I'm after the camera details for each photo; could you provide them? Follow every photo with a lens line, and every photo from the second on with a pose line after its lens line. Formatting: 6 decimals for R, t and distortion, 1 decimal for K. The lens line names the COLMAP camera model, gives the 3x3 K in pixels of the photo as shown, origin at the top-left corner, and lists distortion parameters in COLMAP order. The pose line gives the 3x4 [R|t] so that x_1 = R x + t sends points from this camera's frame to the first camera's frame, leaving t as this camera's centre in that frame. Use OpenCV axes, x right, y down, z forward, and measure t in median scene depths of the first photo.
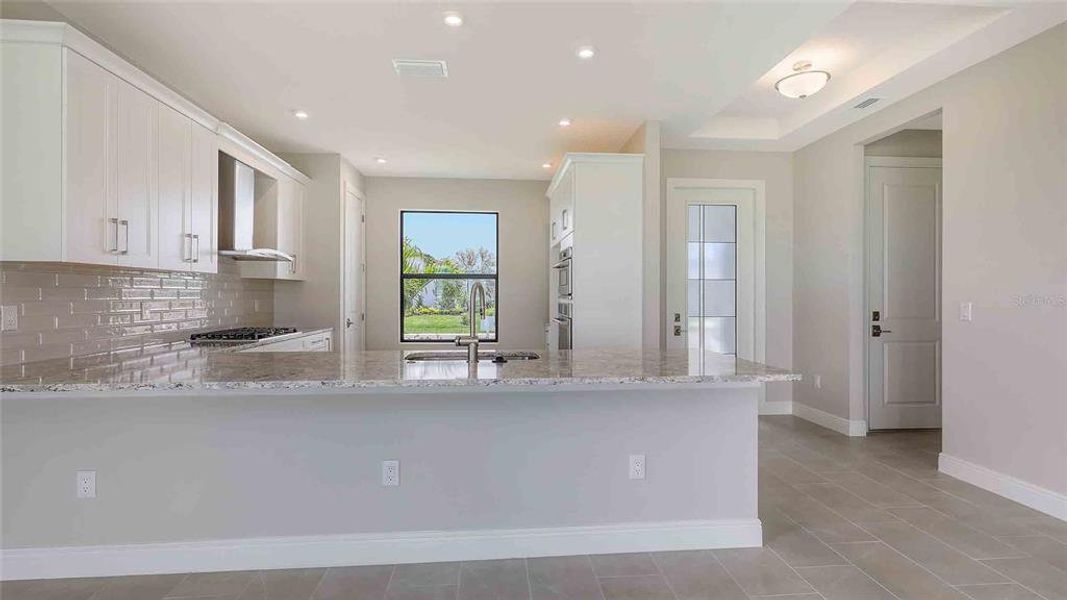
lens RADIAL K [[516.4, 0, 532.0], [0, 516.4, 300.3], [0, 0, 1]] dist [-0.000735, 0.000049]
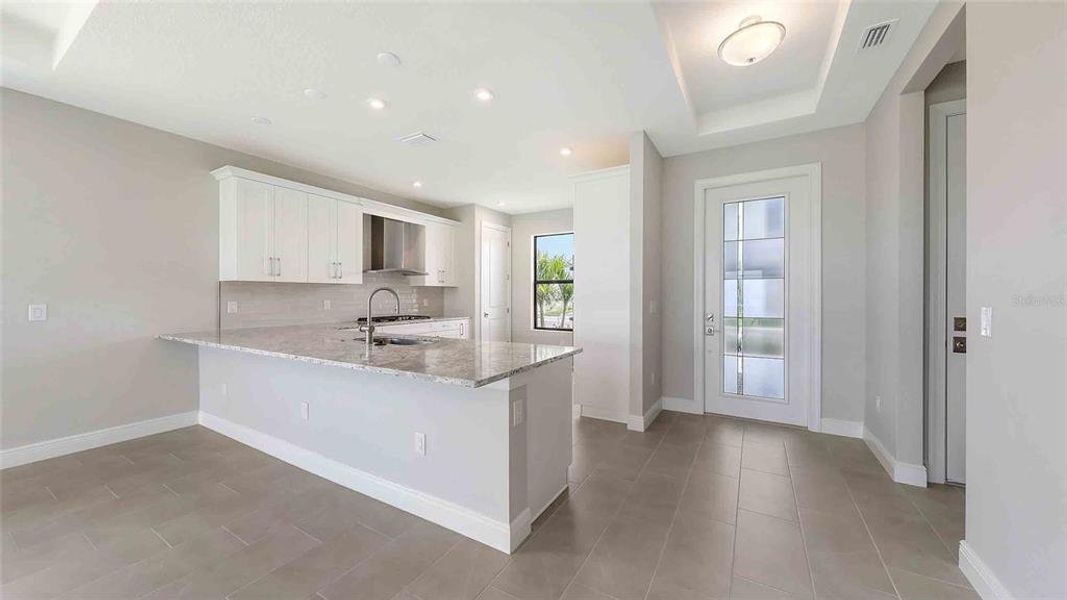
lens RADIAL K [[367.1, 0, 531.8], [0, 367.1, 304.2], [0, 0, 1]] dist [0.000390, 0.000057]
pose [[0.816159, 0.011356, -0.577716, 0.408538], [-0.002828, 0.999873, 0.015659, -0.002726], [0.577820, -0.011147, 0.816088, 0.214148]]
